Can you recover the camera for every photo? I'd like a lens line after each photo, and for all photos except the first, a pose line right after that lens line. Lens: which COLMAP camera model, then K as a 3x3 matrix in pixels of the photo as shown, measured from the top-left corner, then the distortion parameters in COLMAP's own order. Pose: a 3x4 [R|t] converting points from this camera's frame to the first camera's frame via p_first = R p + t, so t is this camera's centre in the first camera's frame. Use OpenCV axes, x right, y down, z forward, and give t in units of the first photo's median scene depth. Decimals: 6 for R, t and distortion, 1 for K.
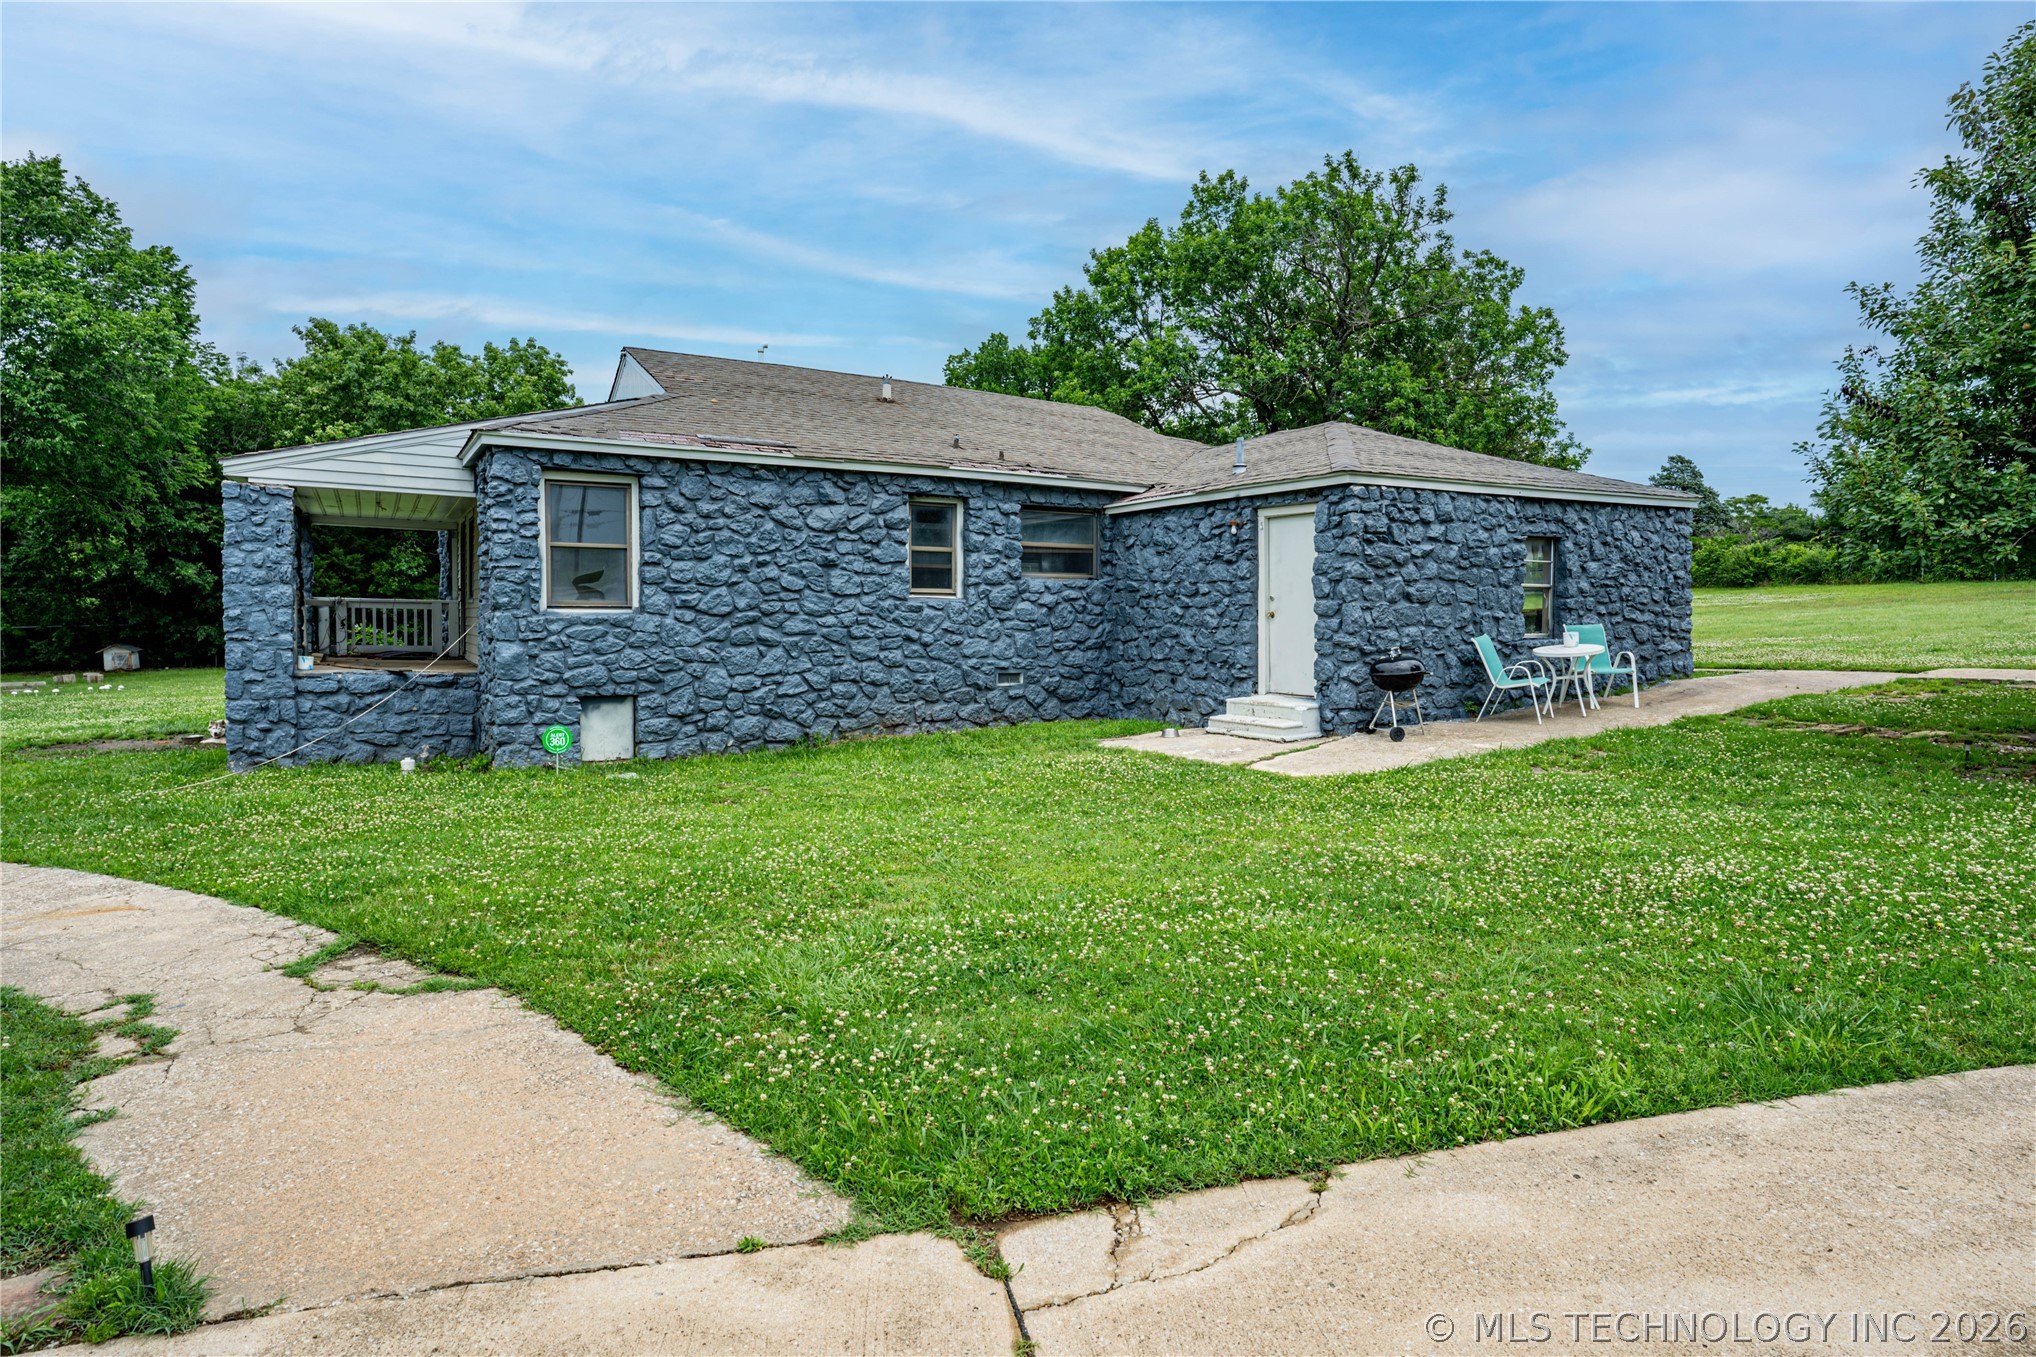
lens RADIAL K [[1132.8, 0, 1018.0], [0, 1132.8, 678.5], [0, 0, 1]] dist [-0.053845, 0.040772]
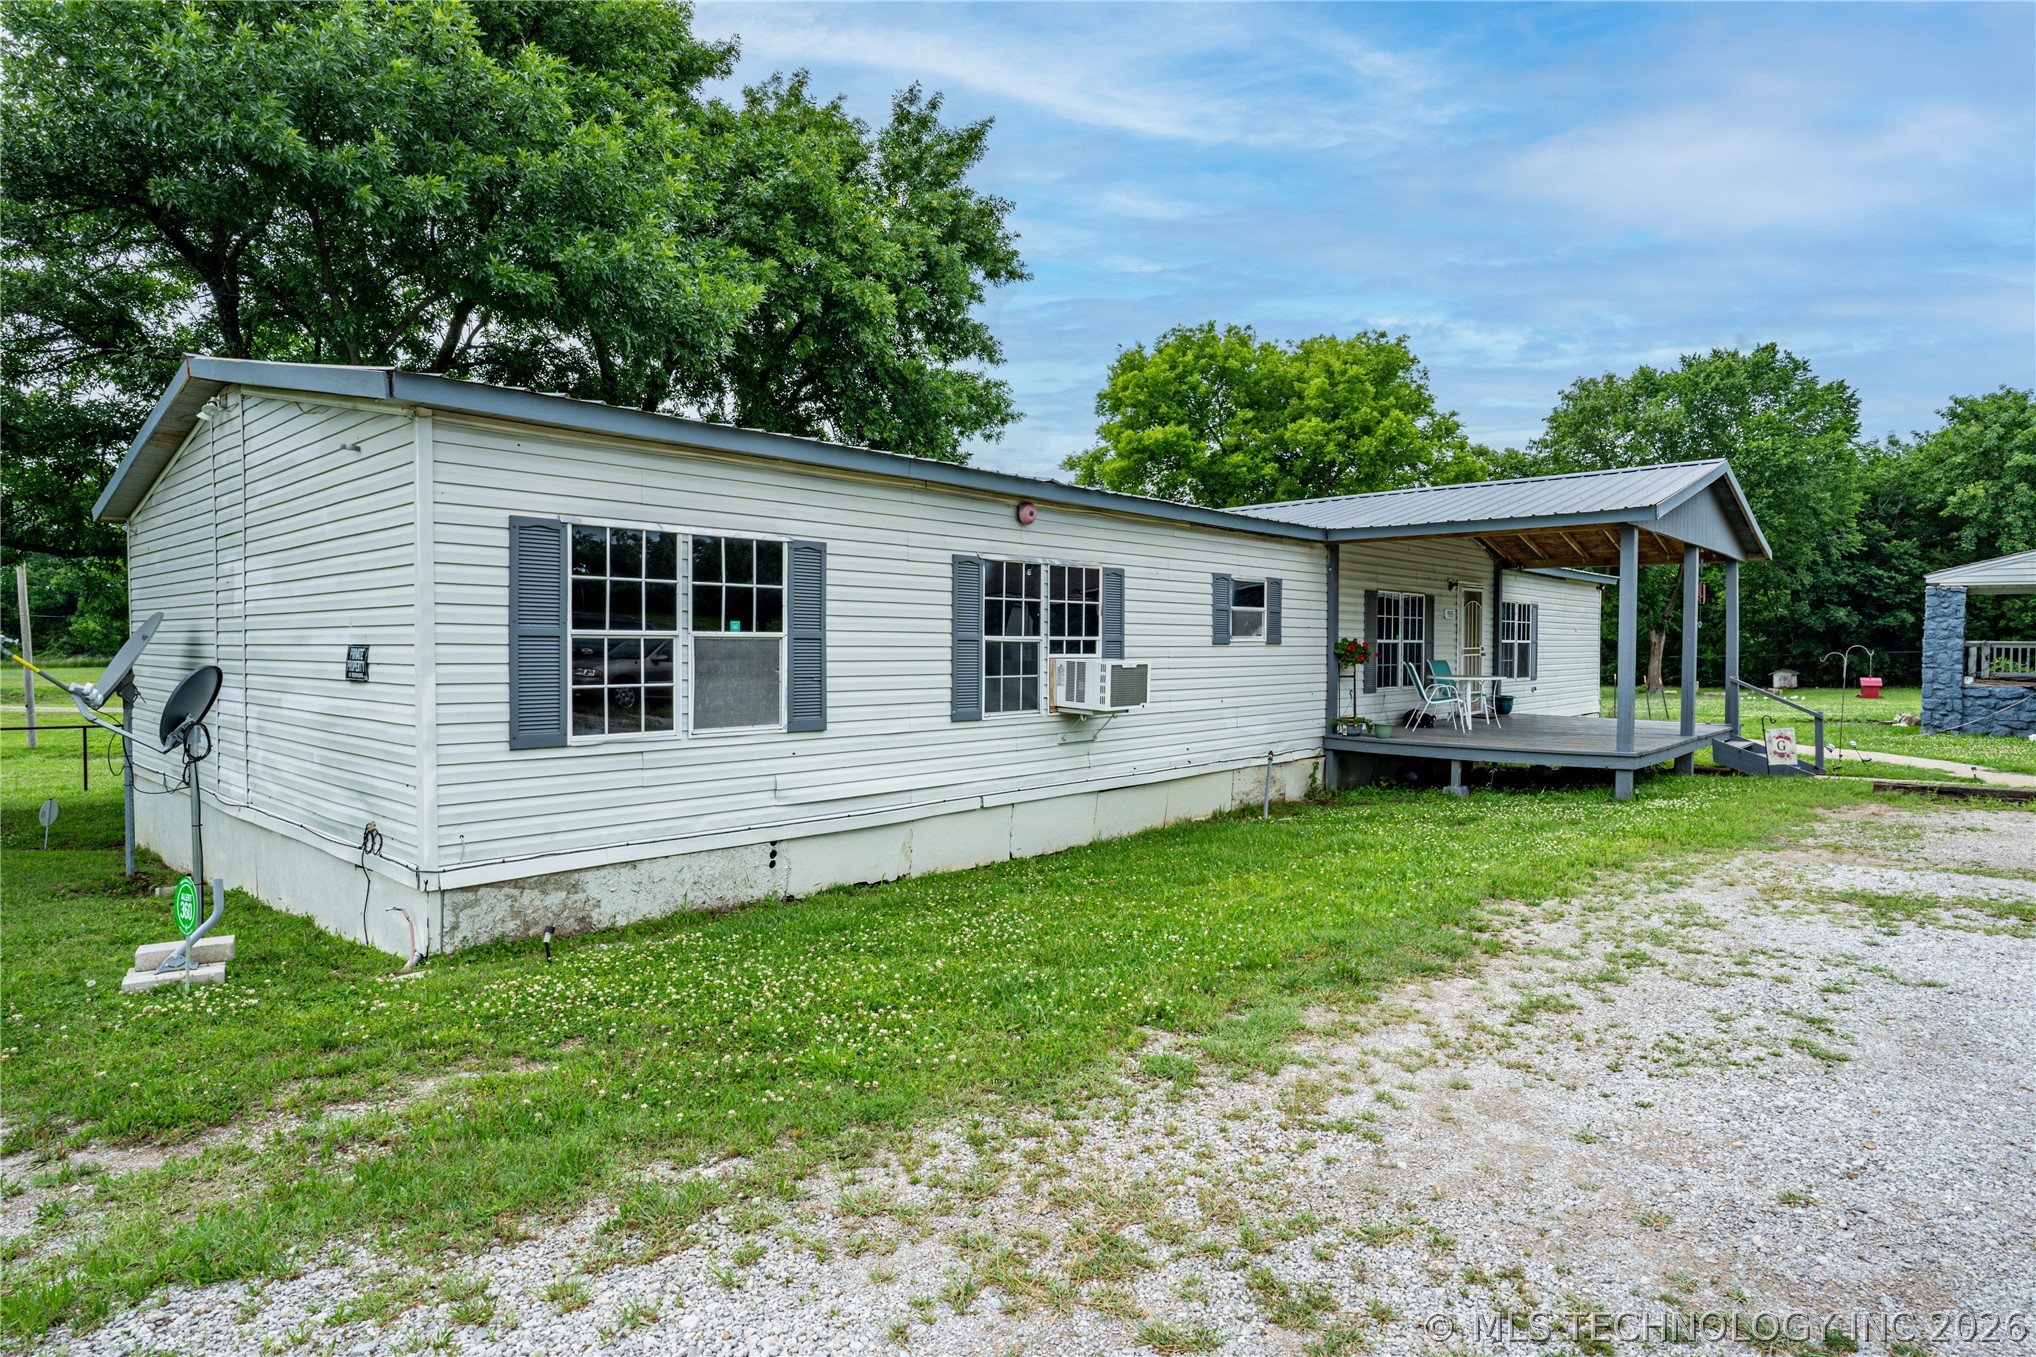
lens RADIAL K [[1132.8, 0, 1018.0], [0, 1132.8, 678.5], [0, 0, 1]] dist [-0.053845, 0.040772]
pose [[0.323038, 0.022120, -0.946128, 0.222224], [-0.044051, 0.998995, 0.008316, 0.013564], [0.945360, 0.038992, 0.323687, -0.404277]]
